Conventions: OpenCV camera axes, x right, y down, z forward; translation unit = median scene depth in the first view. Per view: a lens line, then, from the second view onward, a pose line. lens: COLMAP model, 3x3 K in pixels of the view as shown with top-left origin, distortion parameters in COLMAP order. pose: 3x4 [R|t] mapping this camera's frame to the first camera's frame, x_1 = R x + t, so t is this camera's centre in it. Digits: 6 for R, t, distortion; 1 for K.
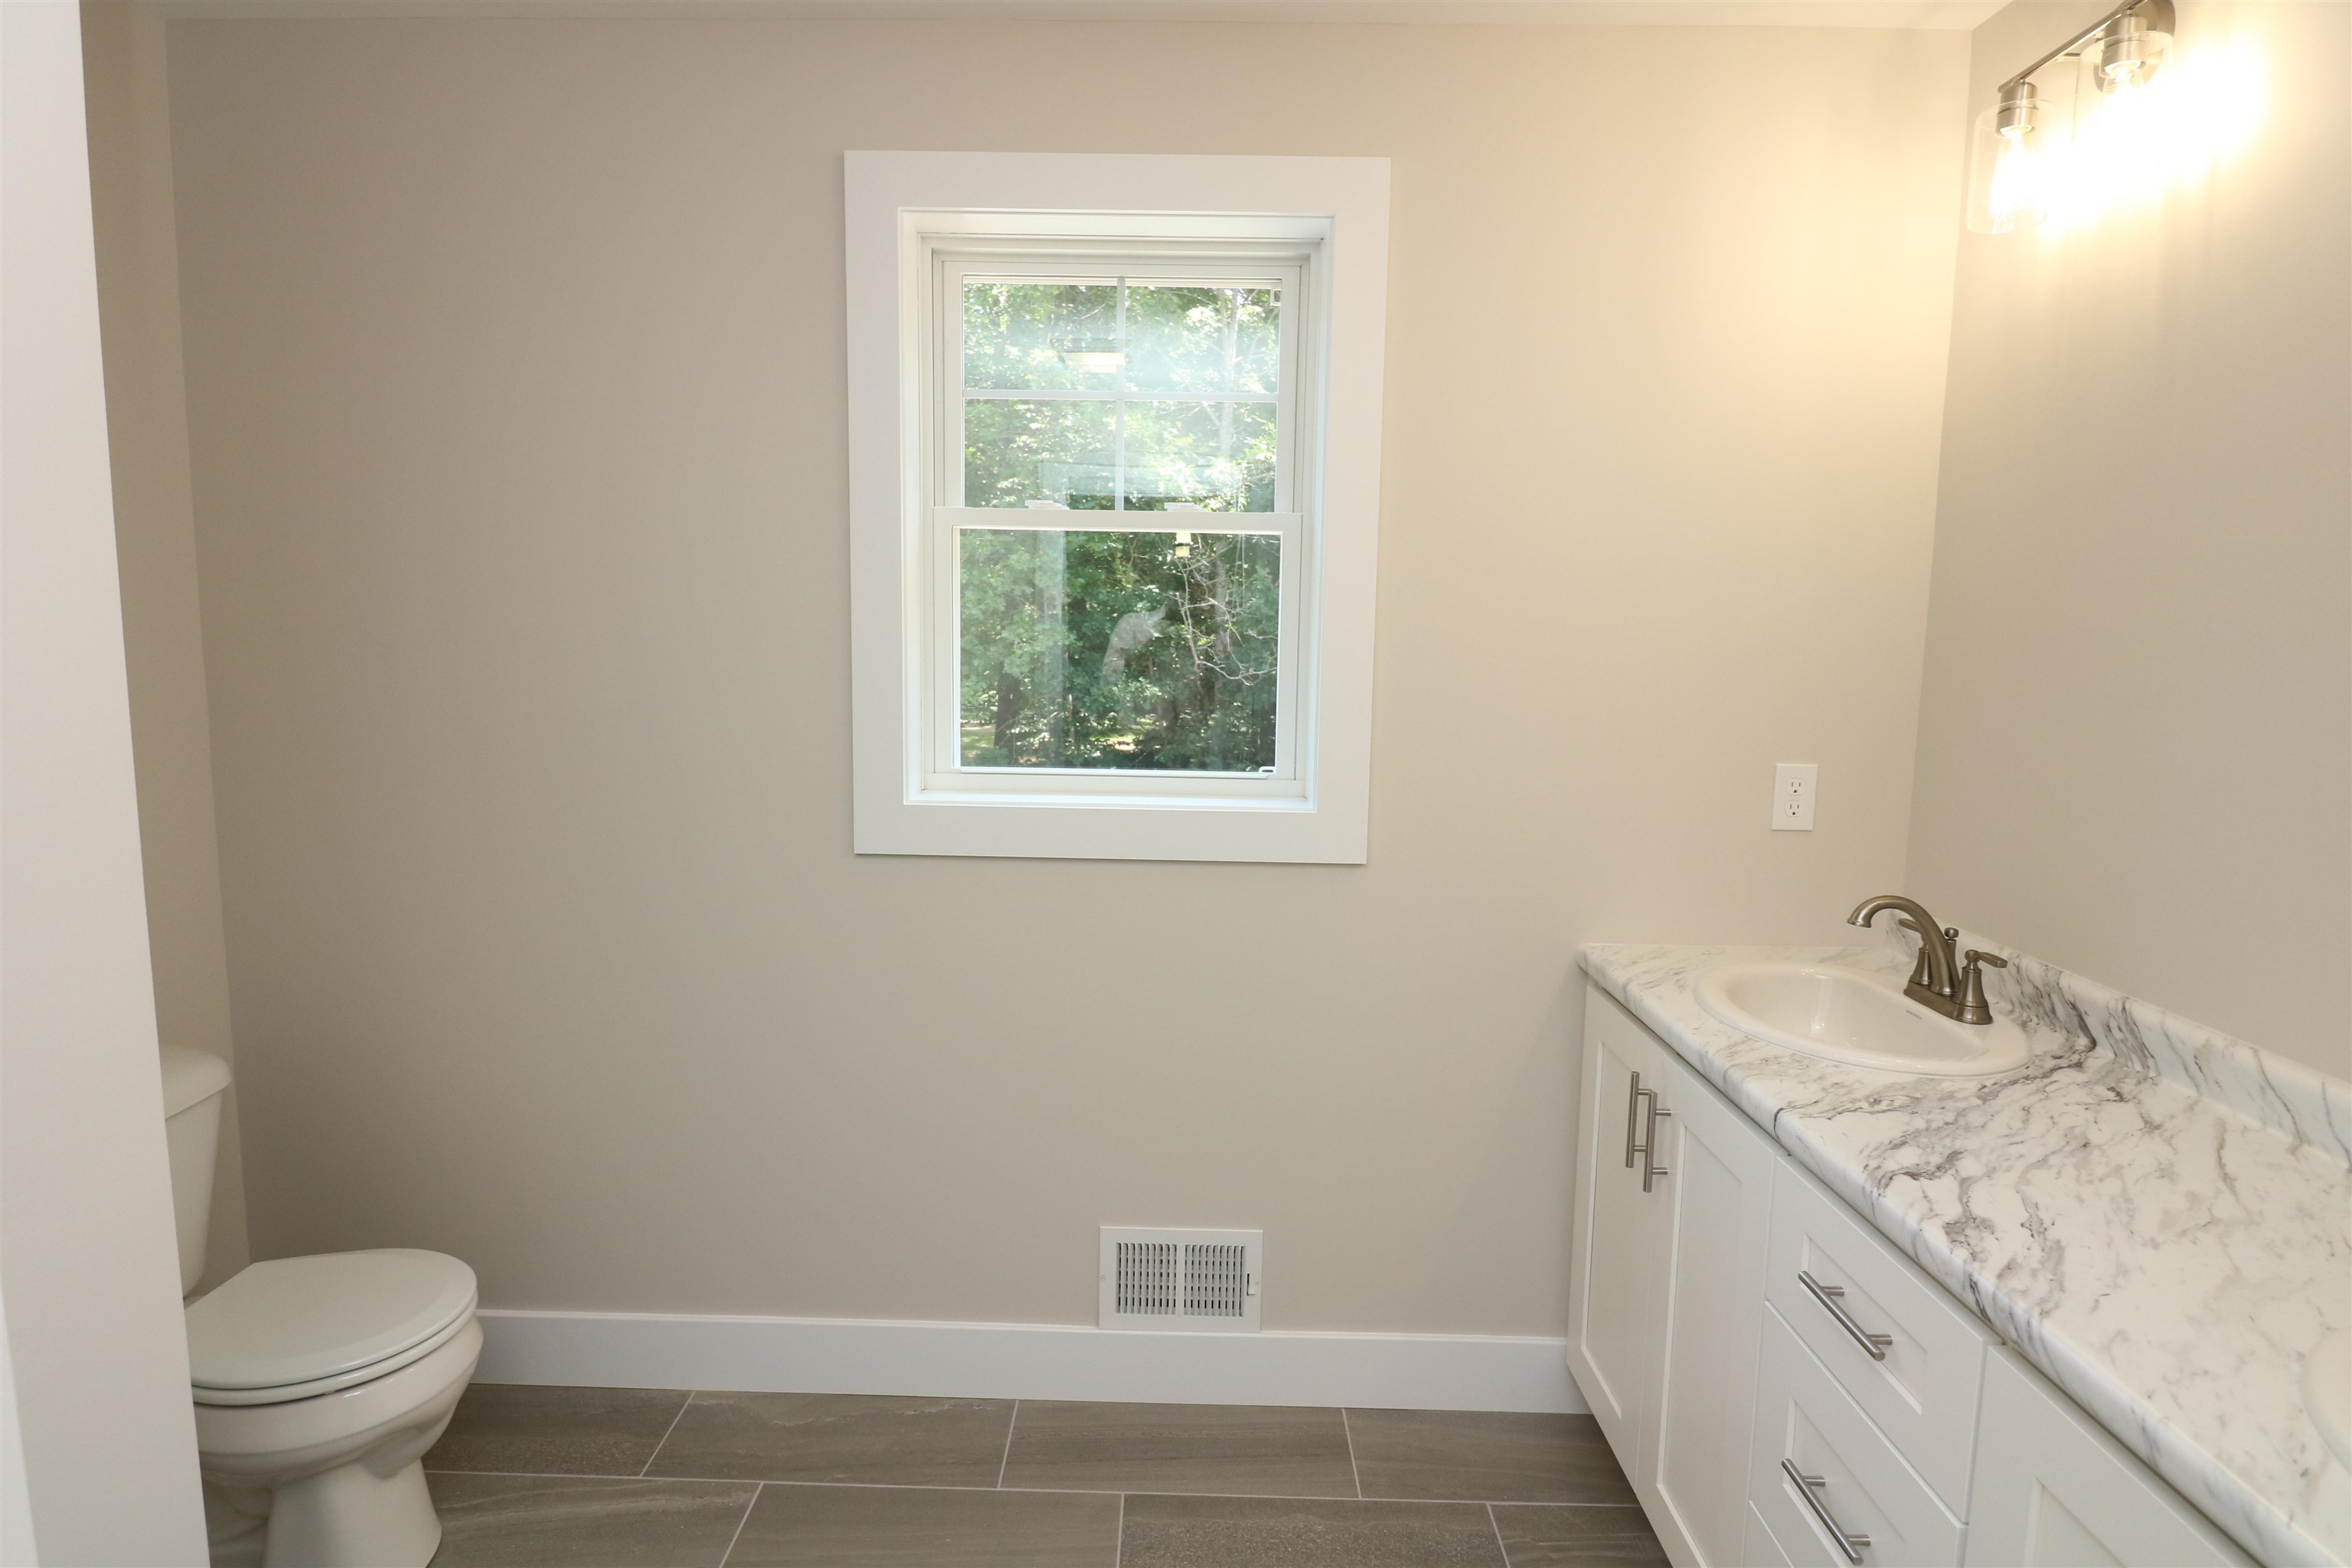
lens RADIAL K [[1206.8, 0, 1183.3], [0, 1206.8, 777.7], [0, 0, 1]] dist [-0.003718, -0.008608]
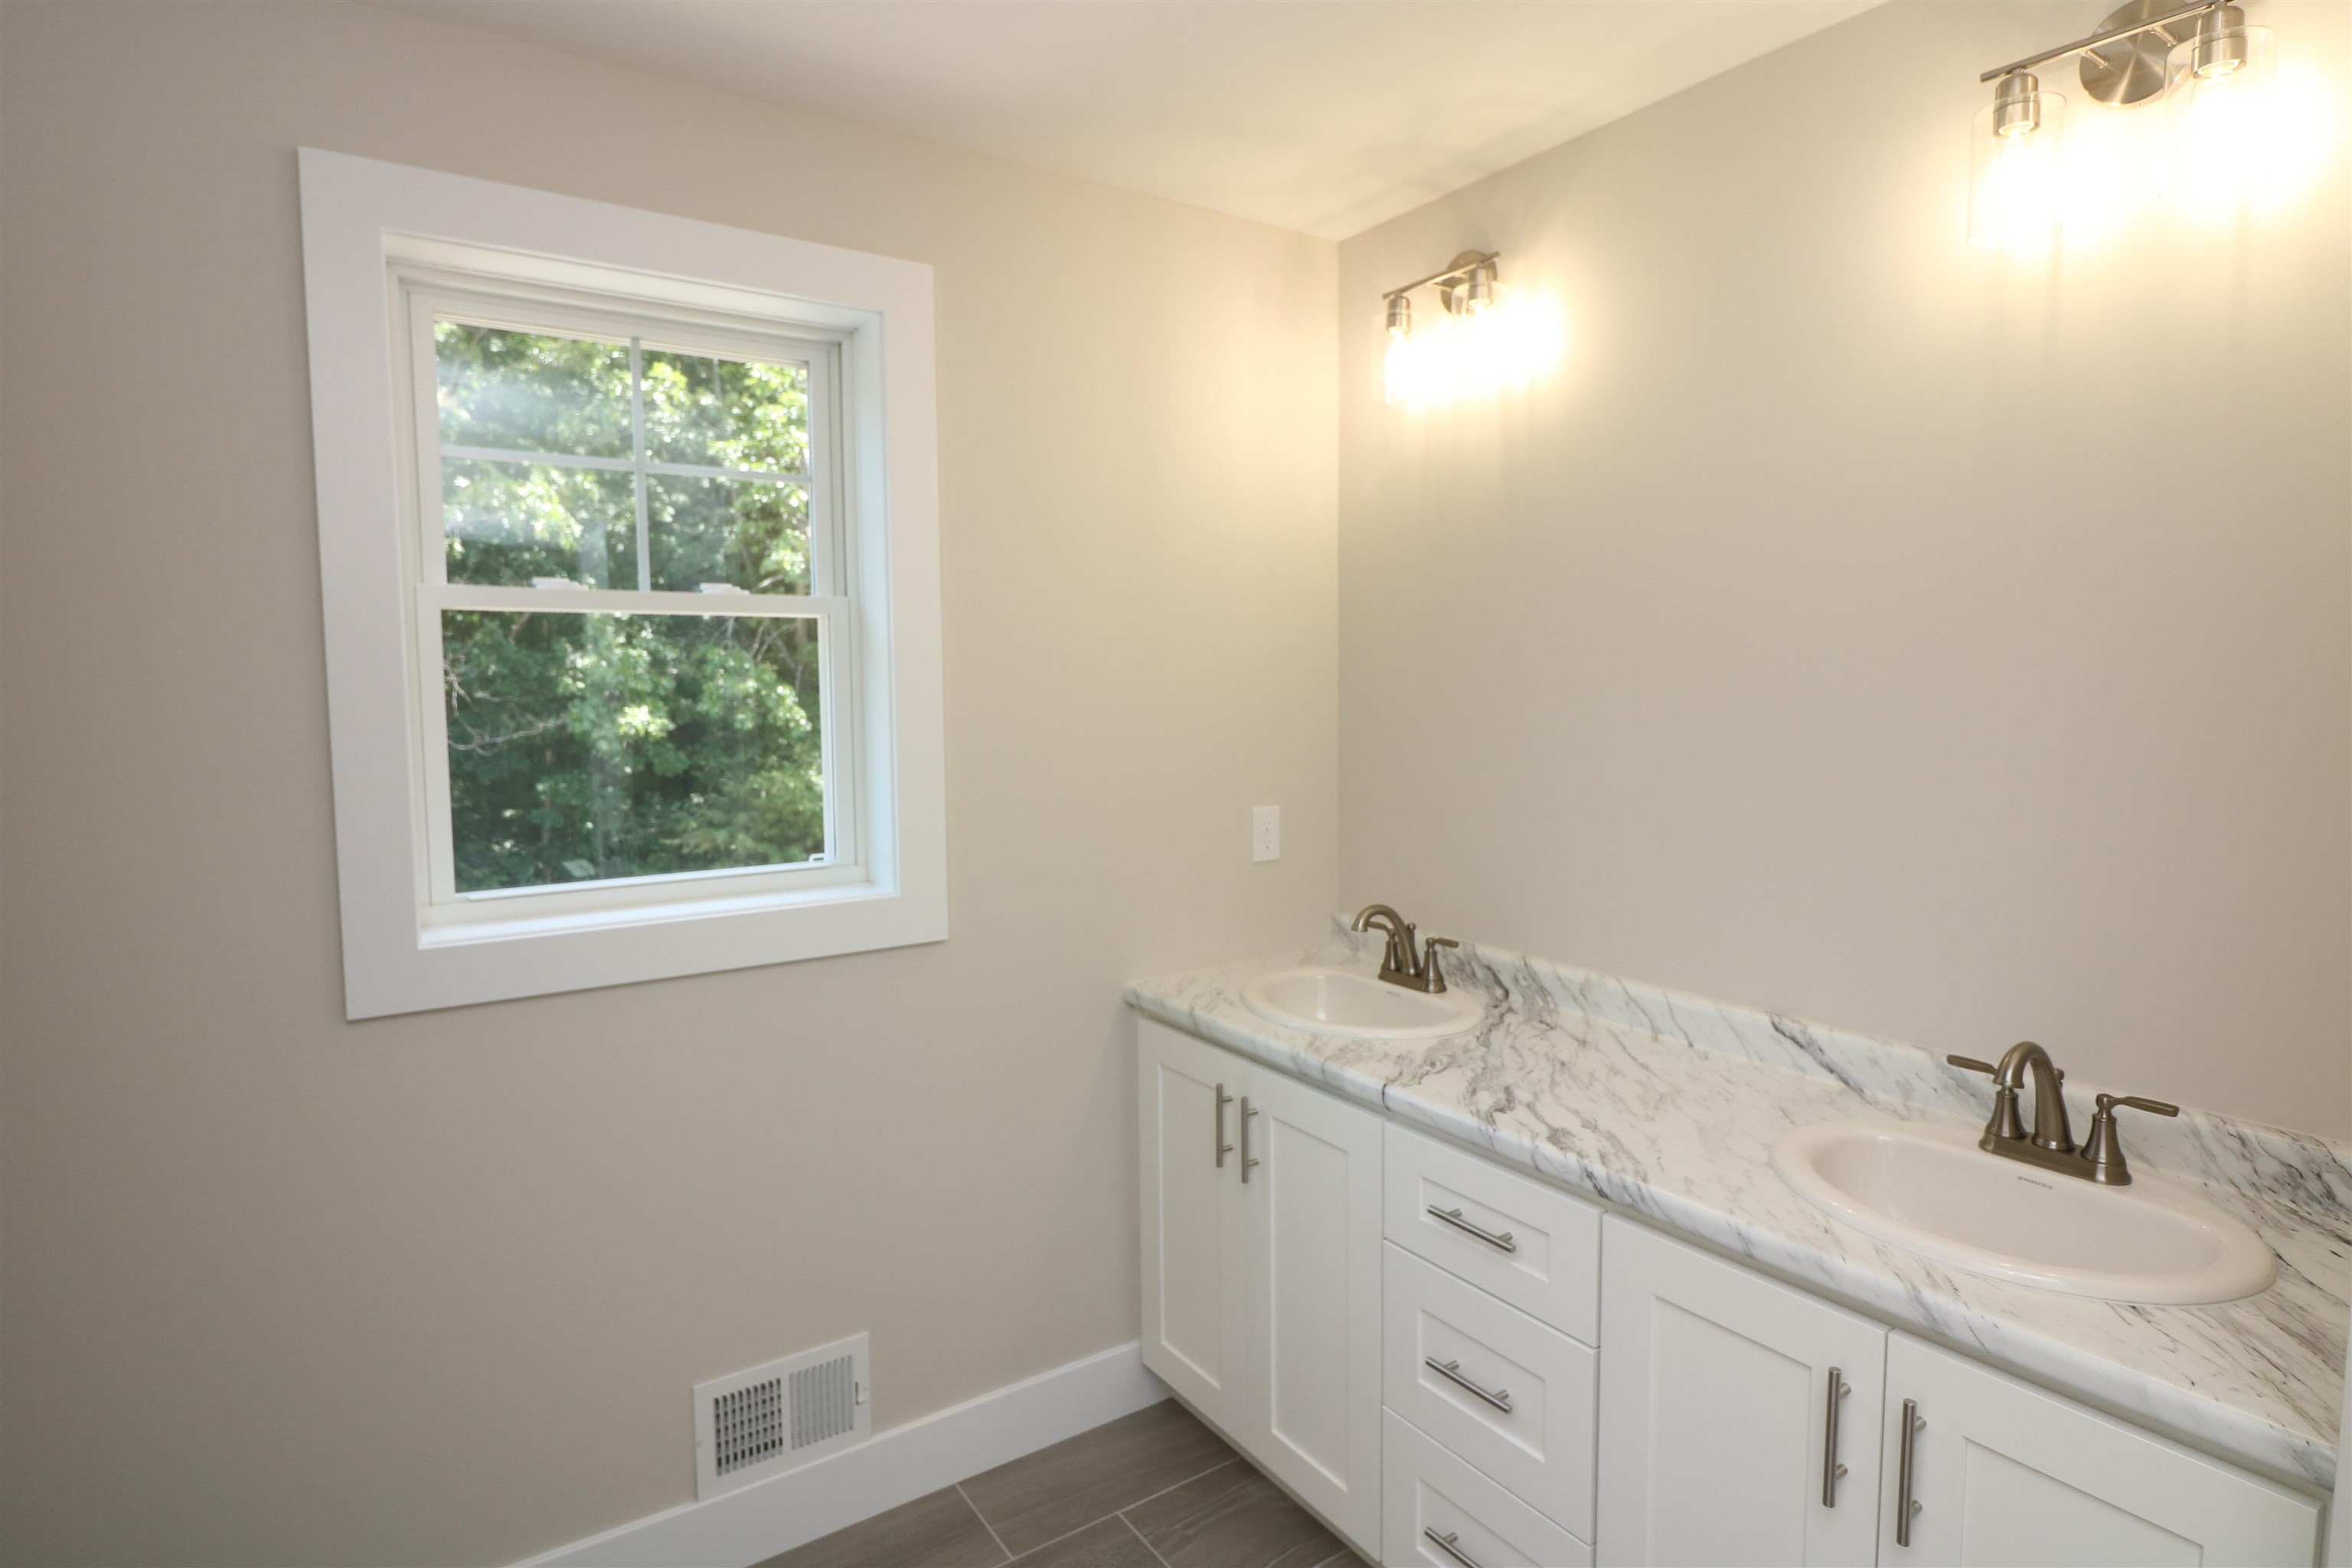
lens RADIAL K [[1205.0, 0, 1170.2], [0, 1205.0, 780.0], [0, 0, 1]] dist [-0.004363, -0.002117]
pose [[0.823028, -0.070553, 0.563602, -0.315065], [0.092007, 0.995711, -0.009713, -0.043835], [-0.560499, 0.059850, 0.825990, 0.049050]]
